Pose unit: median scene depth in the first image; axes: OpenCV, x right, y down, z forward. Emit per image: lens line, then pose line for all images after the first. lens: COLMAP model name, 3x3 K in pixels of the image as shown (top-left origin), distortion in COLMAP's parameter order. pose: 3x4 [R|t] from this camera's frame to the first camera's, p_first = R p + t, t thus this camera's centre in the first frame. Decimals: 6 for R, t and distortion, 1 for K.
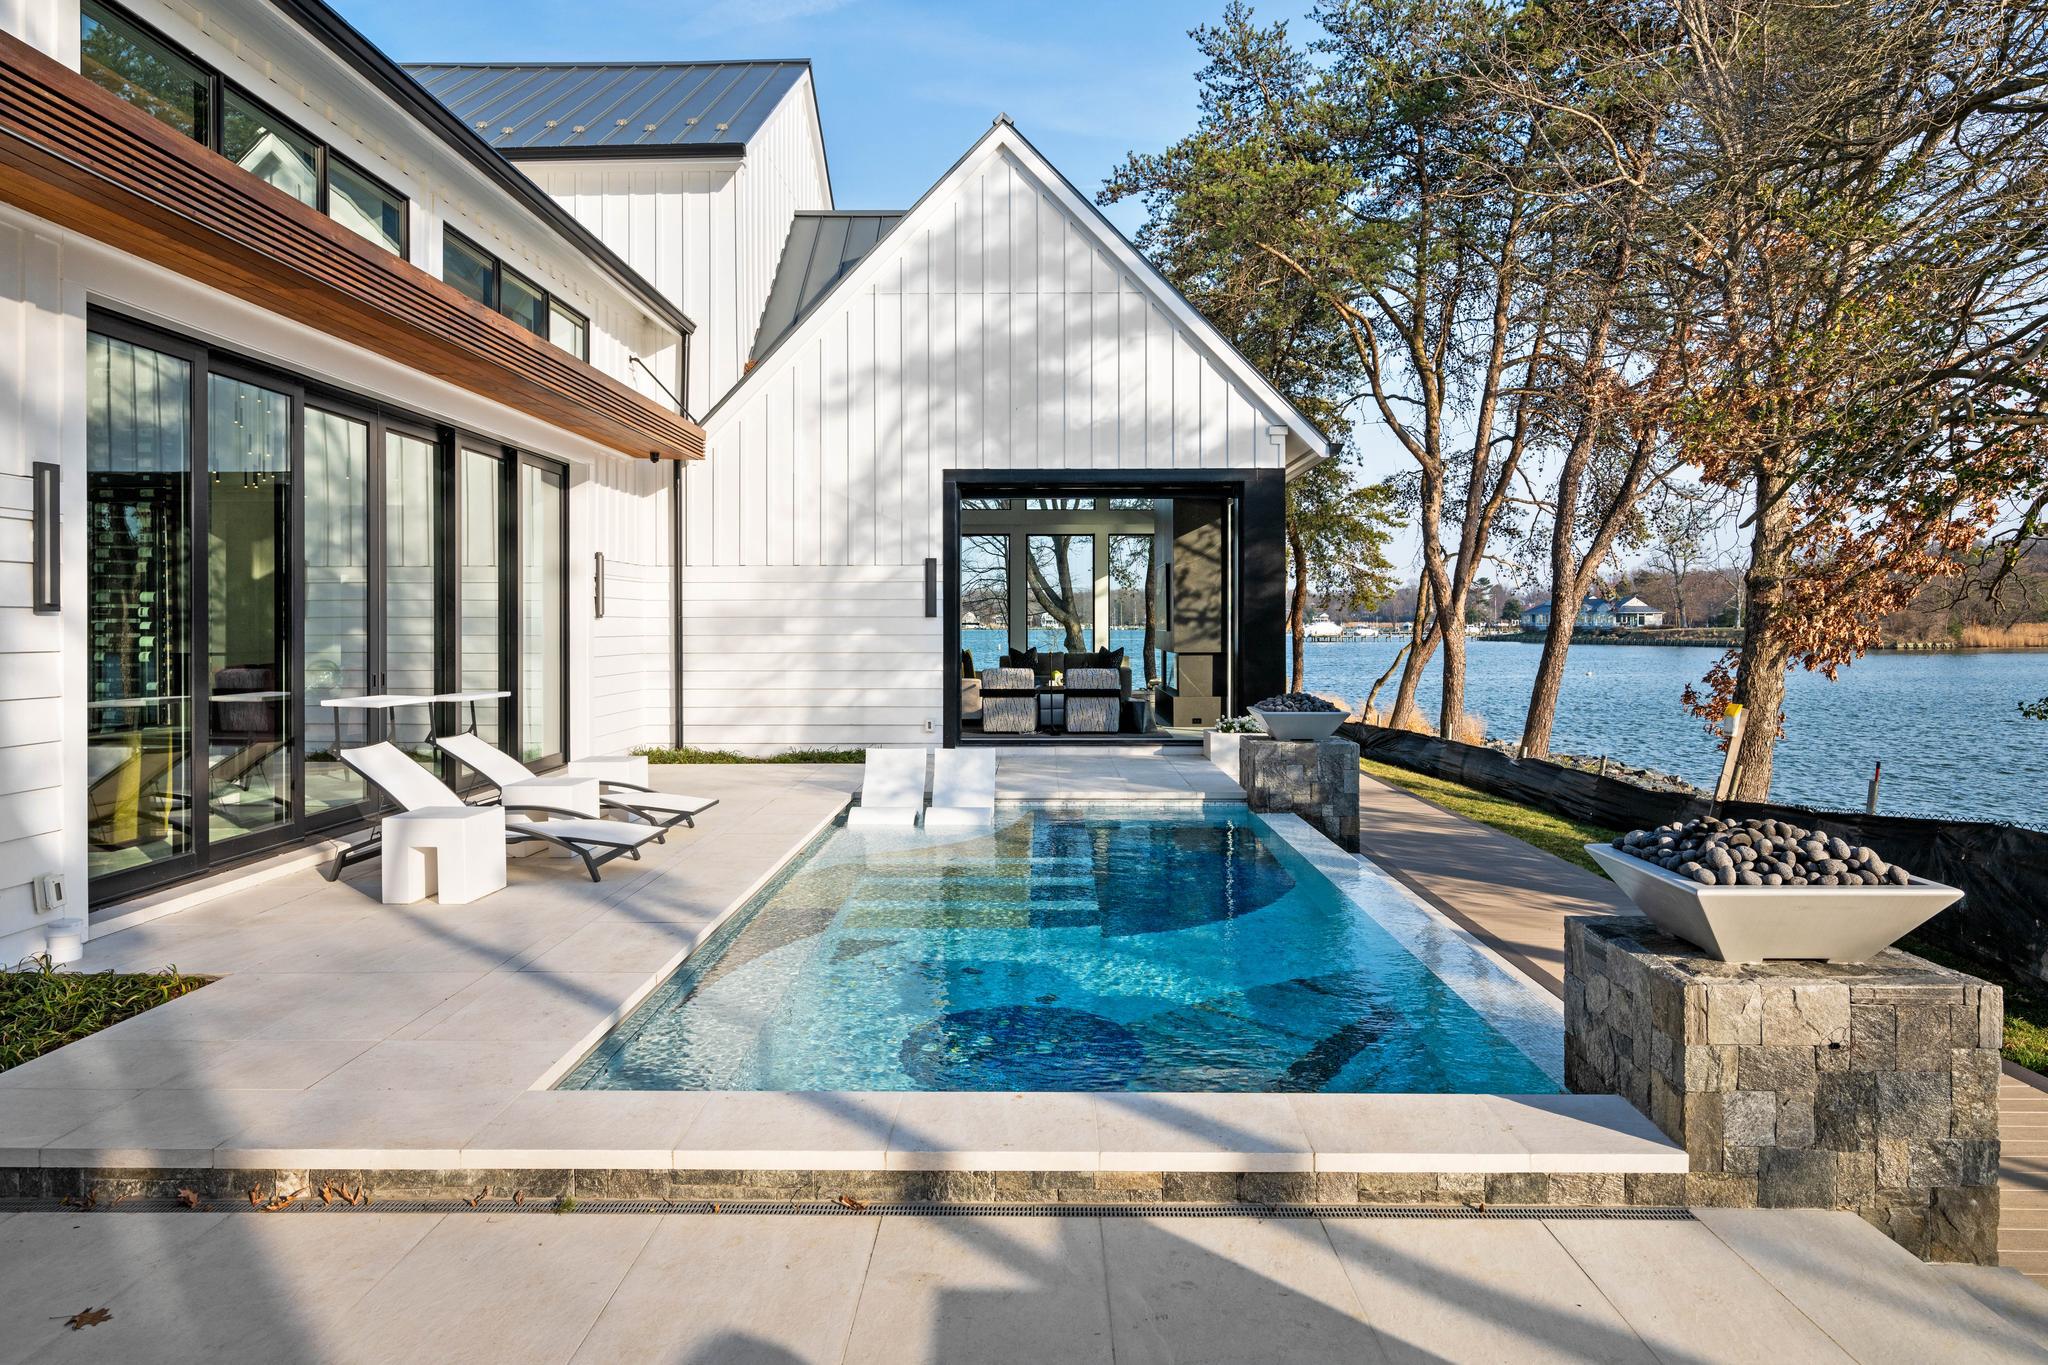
lens RADIAL K [[1242.1, 0, 1024.5], [0, 1242.1, 596.9], [0, 0, 1]] dist [-0.048111, 0.000037]
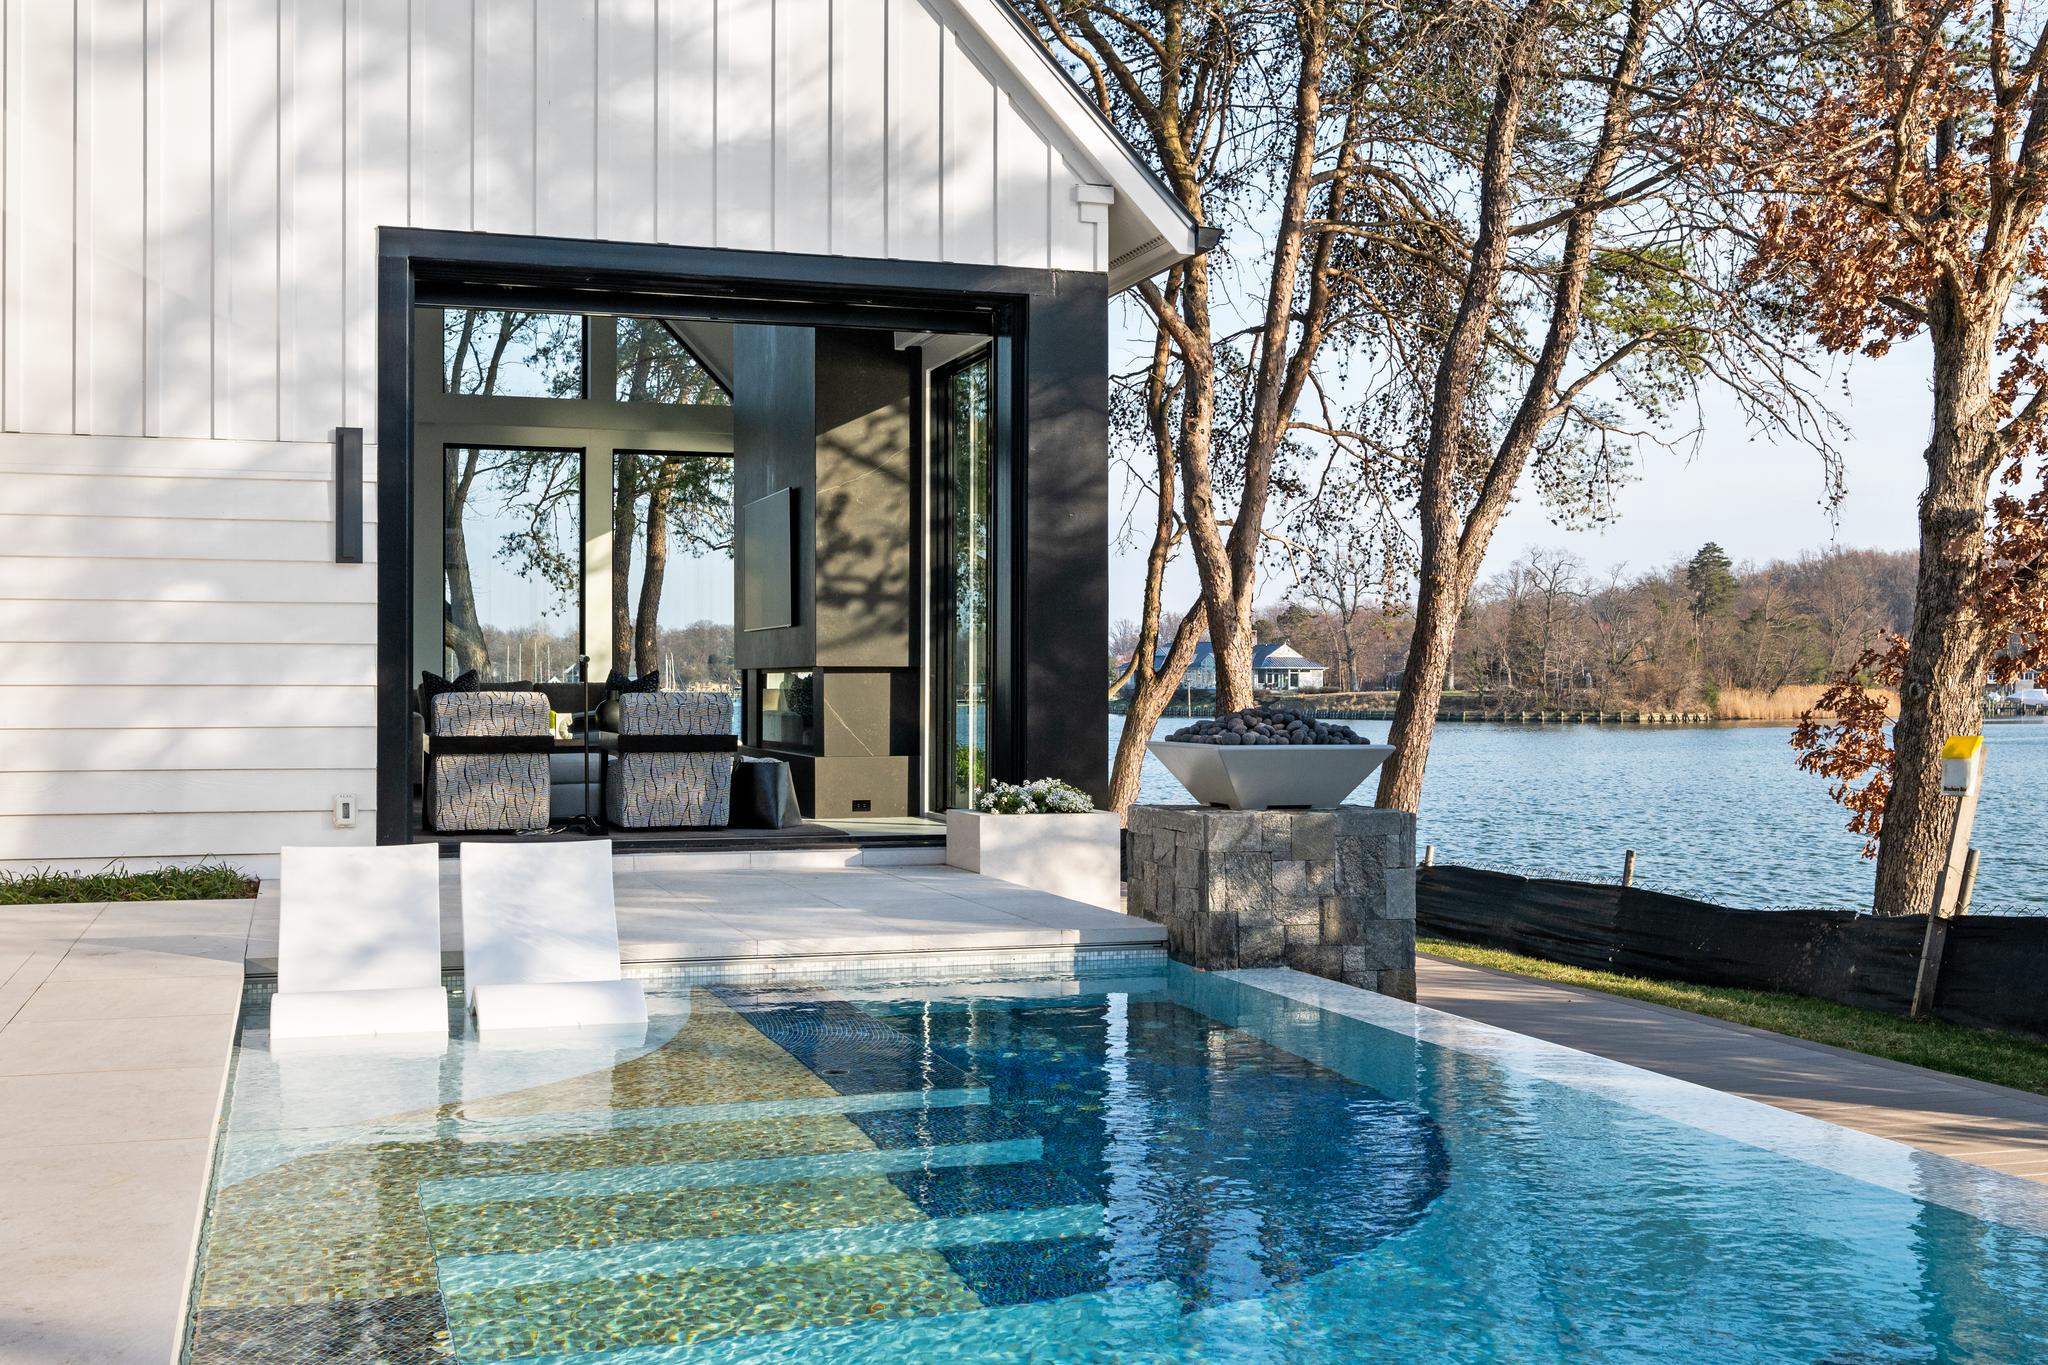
lens RADIAL K [[2126.9, 0, 1024.0], [0, 2126.9, 682.5], [0, 0, 1]] dist [-0.090074, 0.119045]
pose [[0.942734, 0.002219, 0.333538, -0.097829], [-0.009140, 0.999774, 0.019180, 0.042288], [-0.333420, -0.021130, 0.942541, 0.225465]]
